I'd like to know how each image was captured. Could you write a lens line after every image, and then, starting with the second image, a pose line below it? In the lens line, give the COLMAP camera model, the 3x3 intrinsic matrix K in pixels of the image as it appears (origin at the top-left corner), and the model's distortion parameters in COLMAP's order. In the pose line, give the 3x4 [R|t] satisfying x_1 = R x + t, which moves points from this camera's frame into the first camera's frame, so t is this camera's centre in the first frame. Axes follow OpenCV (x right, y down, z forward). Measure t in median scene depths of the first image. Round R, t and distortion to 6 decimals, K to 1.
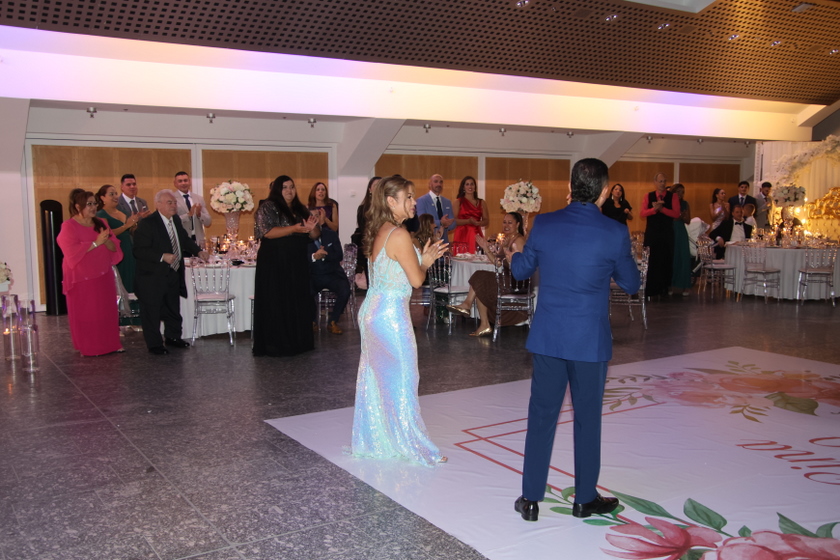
lens RADIAL K [[832.3, 0, 420.4], [0, 832.3, 280.3], [0, 0, 1]] dist [0.068818, 0.000000]
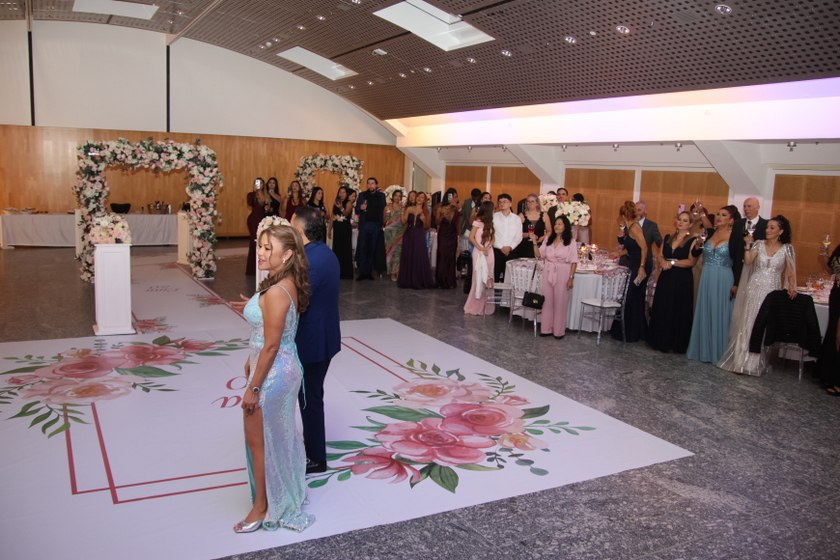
lens RADIAL K [[716.3, 0, 417.9], [0, 716.3, 280.6], [0, 0, 1]] dist [-0.081455, 0.024925]
pose [[0.084577, -0.144650, 0.985862, -0.859124], [0.065040, 0.988098, 0.139399, -0.173563], [-0.994292, 0.052331, 0.092978, 0.762695]]
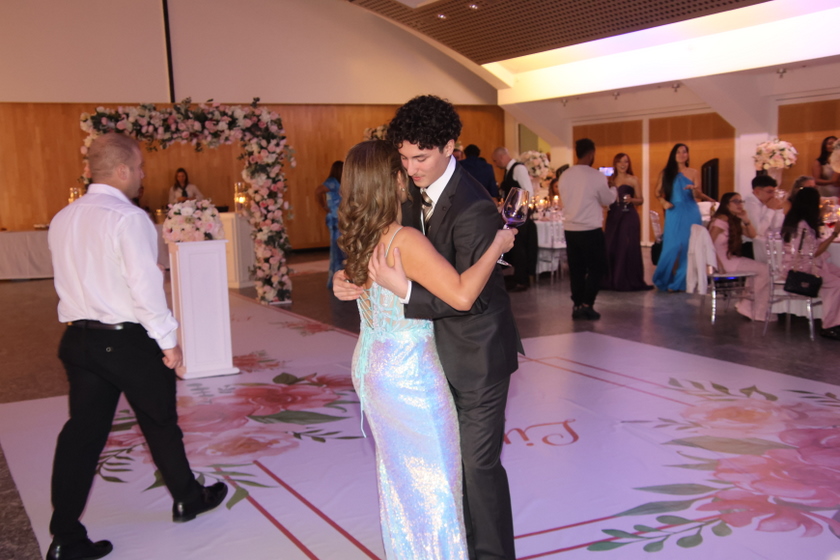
lens RADIAL K [[1033.7, 0, 422.0], [0, 1033.7, 285.6], [0, 0, 1]] dist [0.127024, 0.000000]
pose [[0.115046, -0.117251, 0.986416, -0.864944], [0.140037, 0.985007, 0.100751, -0.112518], [-0.983440, 0.126544, 0.129741, 1.134631]]
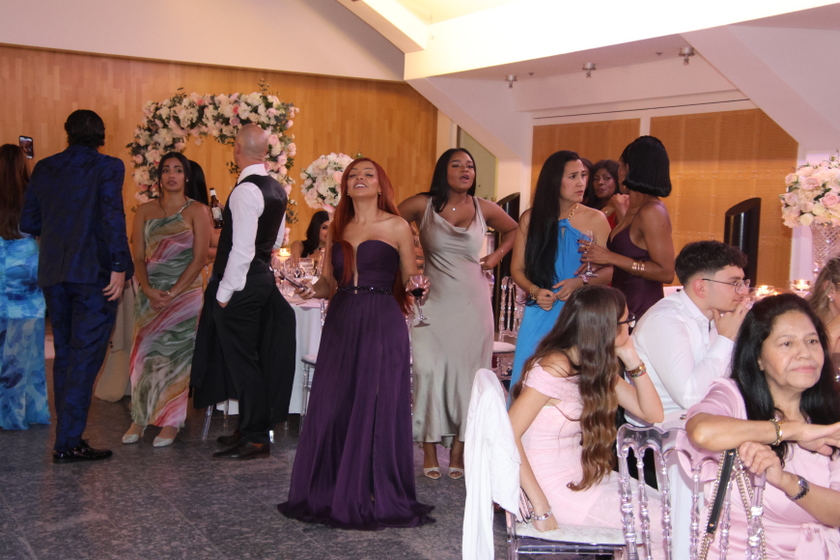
lens RADIAL K [[1342.5, 0, 418.8], [0, 1342.5, 279.5], [0, 0, 1]] dist [0.300918, 0.000000]
pose [[0.173220, -0.059196, 0.983103, 0.516707], [0.072030, 0.996280, 0.047298, -0.047973], [-0.982246, 0.062620, 0.176839, 0.678343]]
